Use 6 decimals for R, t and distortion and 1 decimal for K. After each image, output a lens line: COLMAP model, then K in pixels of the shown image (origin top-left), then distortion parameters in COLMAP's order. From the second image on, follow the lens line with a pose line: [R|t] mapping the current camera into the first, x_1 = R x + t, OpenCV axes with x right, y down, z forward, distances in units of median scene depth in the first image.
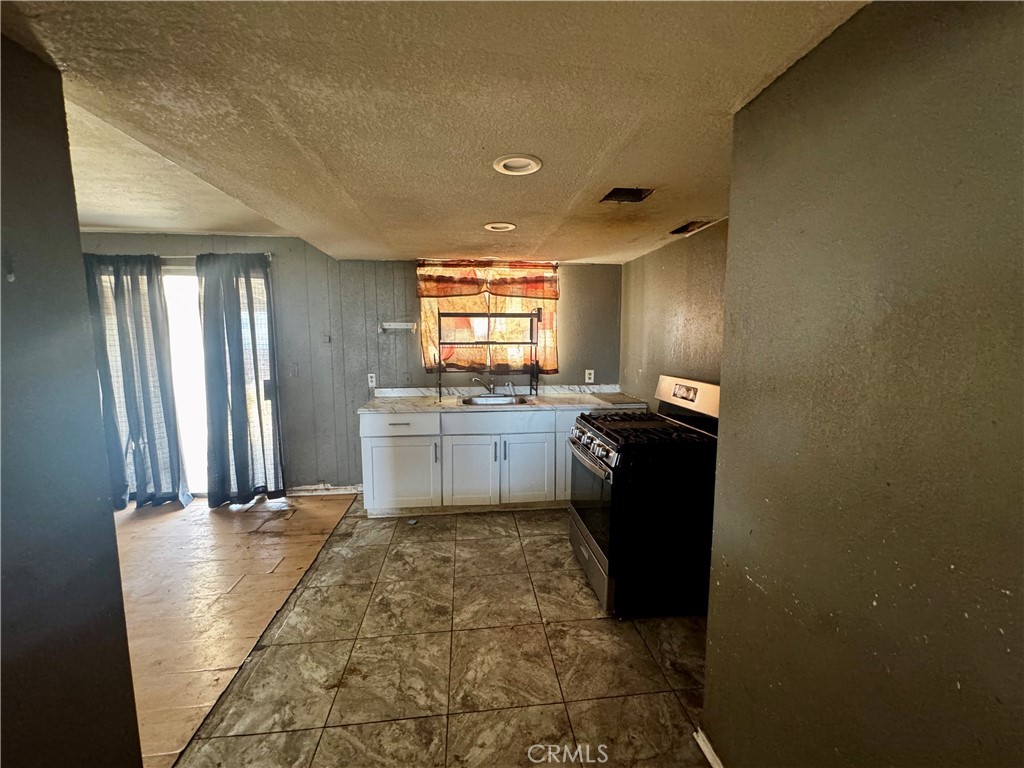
lens RADIAL K [[411.8, 0, 511.4], [0, 411.8, 382.2], [0, 0, 1]] dist [-0.003387, 0.000651]
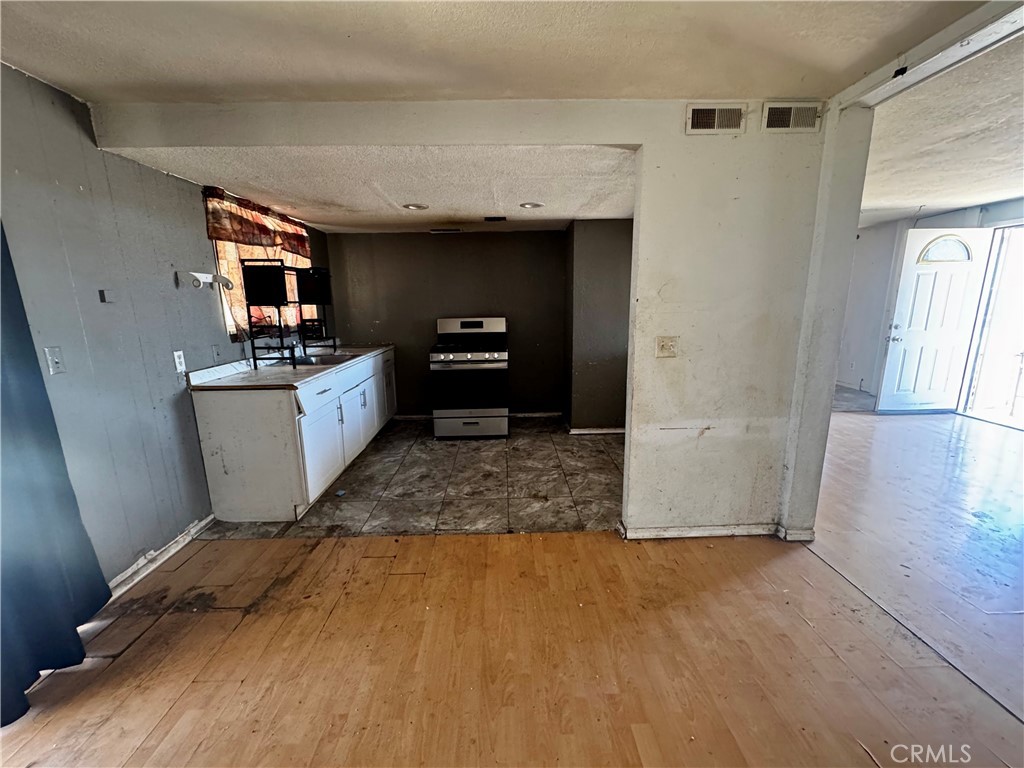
lens RADIAL K [[411.8, 0, 511.4], [0, 411.8, 382.2], [0, 0, 1]] dist [-0.003387, 0.000651]
pose [[0.090752, -0.195427, 0.976510, -1.421014], [0.125123, 0.975024, 0.183501, -0.040138], [-0.987982, 0.105531, 0.112938, 0.637563]]
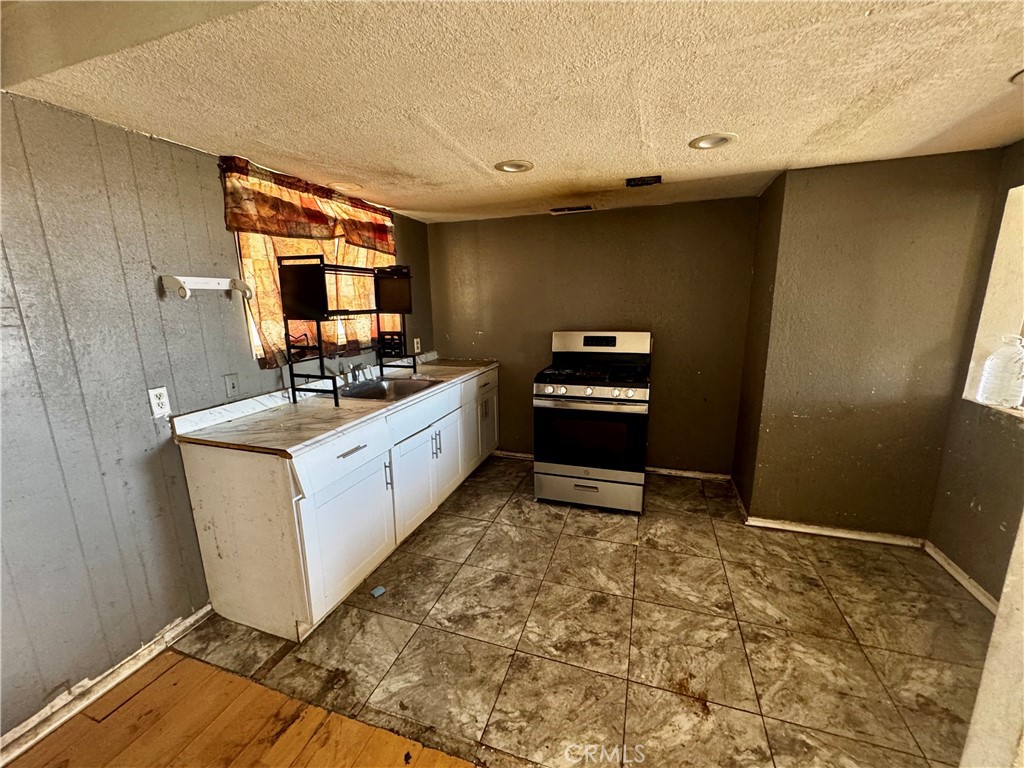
lens RADIAL K [[411.8, 0, 511.4], [0, 411.8, 382.2], [0, 0, 1]] dist [-0.003387, 0.000651]
pose [[0.423114, -0.186117, 0.886755, -0.882308], [0.117390, 0.981688, 0.150029, -0.076050], [-0.898440, 0.040617, 0.437214, 0.680331]]
